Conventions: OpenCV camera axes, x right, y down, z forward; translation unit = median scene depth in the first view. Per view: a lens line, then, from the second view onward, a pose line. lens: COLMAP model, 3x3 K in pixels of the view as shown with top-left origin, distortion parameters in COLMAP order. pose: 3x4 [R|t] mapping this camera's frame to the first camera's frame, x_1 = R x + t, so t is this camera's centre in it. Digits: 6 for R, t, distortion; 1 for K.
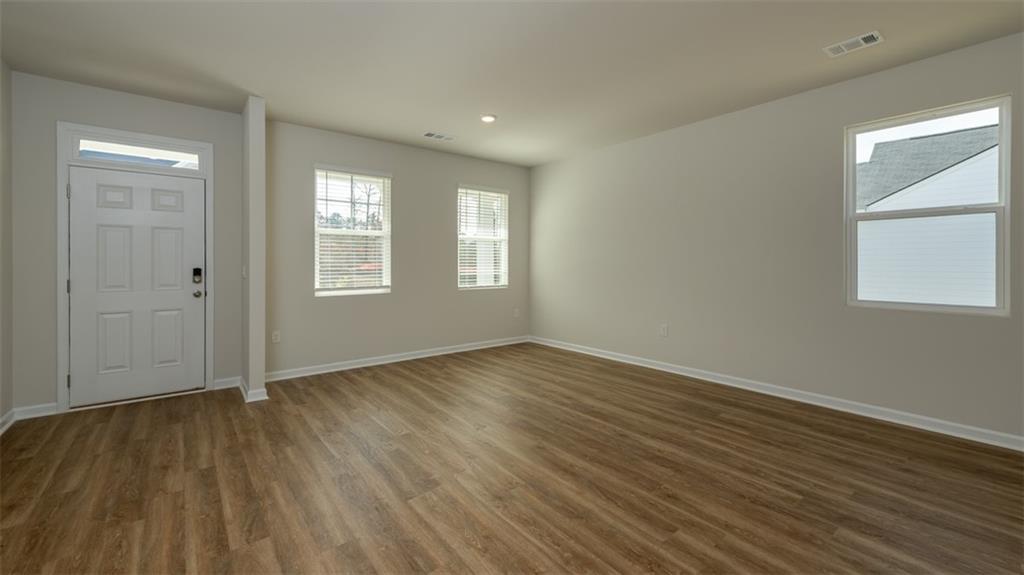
lens RADIAL K [[420.2, 0, 532.9], [0, 420.2, 261.5], [0, 0, 1]] dist [0.001066, -0.000077]
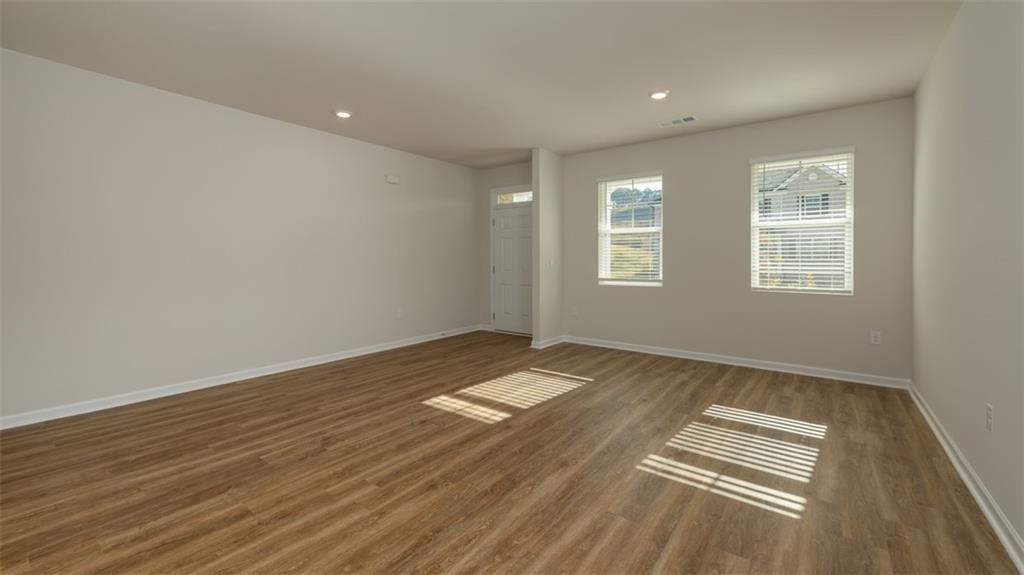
lens RADIAL K [[420.2, 0, 513.9], [0, 420.2, 283.9], [0, 0, 1]] dist [0.001066, -0.000077]
pose [[0.229243, 0.066861, -0.971070, 0.979857], [0.005061, 0.997543, 0.069878, -0.009981], [0.973356, -0.020934, 0.228341, 0.702777]]
